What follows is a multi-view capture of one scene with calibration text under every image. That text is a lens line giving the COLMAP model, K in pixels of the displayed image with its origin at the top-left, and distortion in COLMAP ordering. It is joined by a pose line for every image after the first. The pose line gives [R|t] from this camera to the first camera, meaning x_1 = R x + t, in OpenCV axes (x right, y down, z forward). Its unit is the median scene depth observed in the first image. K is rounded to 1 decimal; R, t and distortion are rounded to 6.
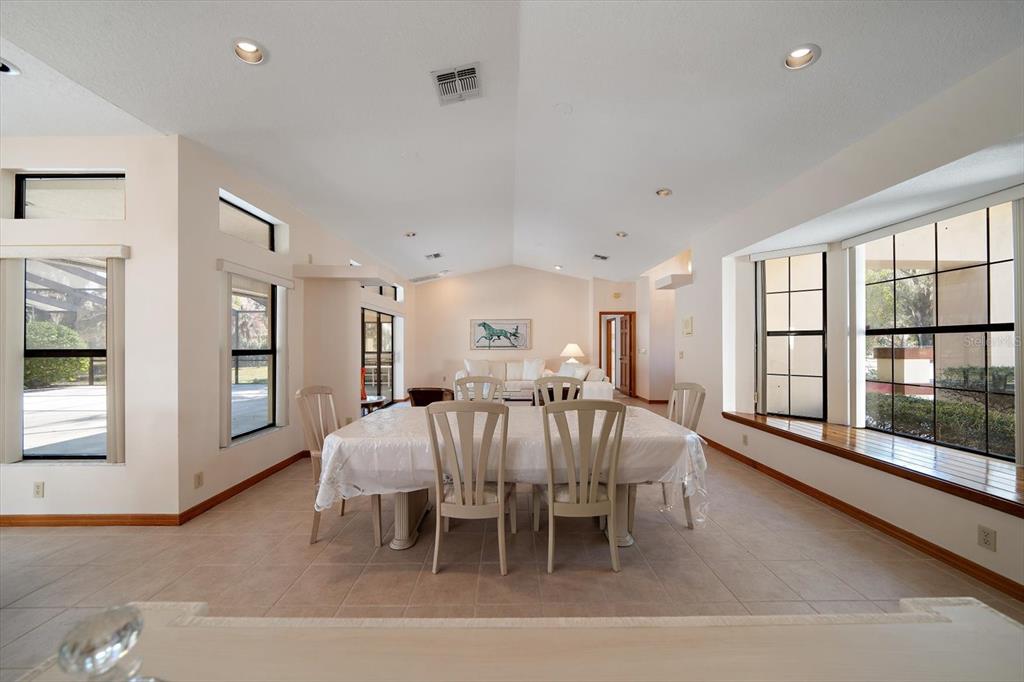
lens RADIAL K [[351.5, 0, 512.0], [0, 351.5, 341.0], [0, 0, 1]] dist [-0.001665, -0.000204]
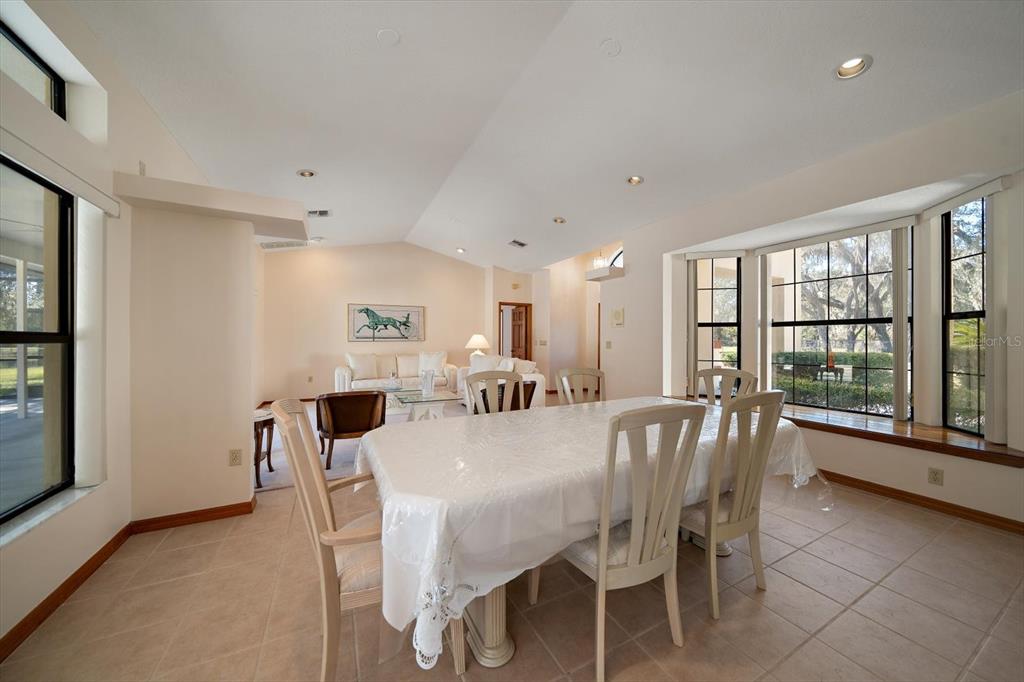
lens RADIAL K [[349.8, 0, 515.9], [0, 349.8, 339.6], [0, 0, 1]] dist [-0.000346, -0.000029]
pose [[0.890848, 0.002925, 0.454293, -0.232483], [-0.008395, 0.999915, 0.010025, 0.015779], [-0.454225, -0.012744, 0.890796, 0.191889]]
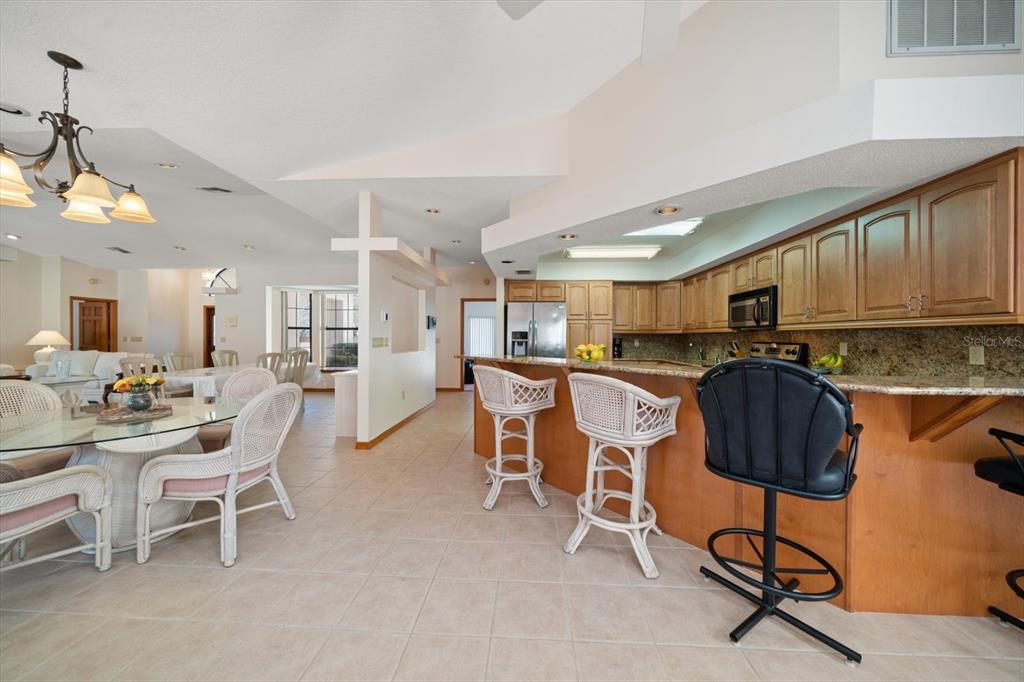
lens RADIAL K [[351.5, 0, 512.0], [0, 351.5, 341.0], [0, 0, 1]] dist [-0.001665, -0.000204]
pose [[0.075509, -0.010943, 0.997085, -0.910853], [-0.014446, 0.999823, 0.012067, 0.009116], [-0.997040, -0.015315, 0.075338, -0.344397]]
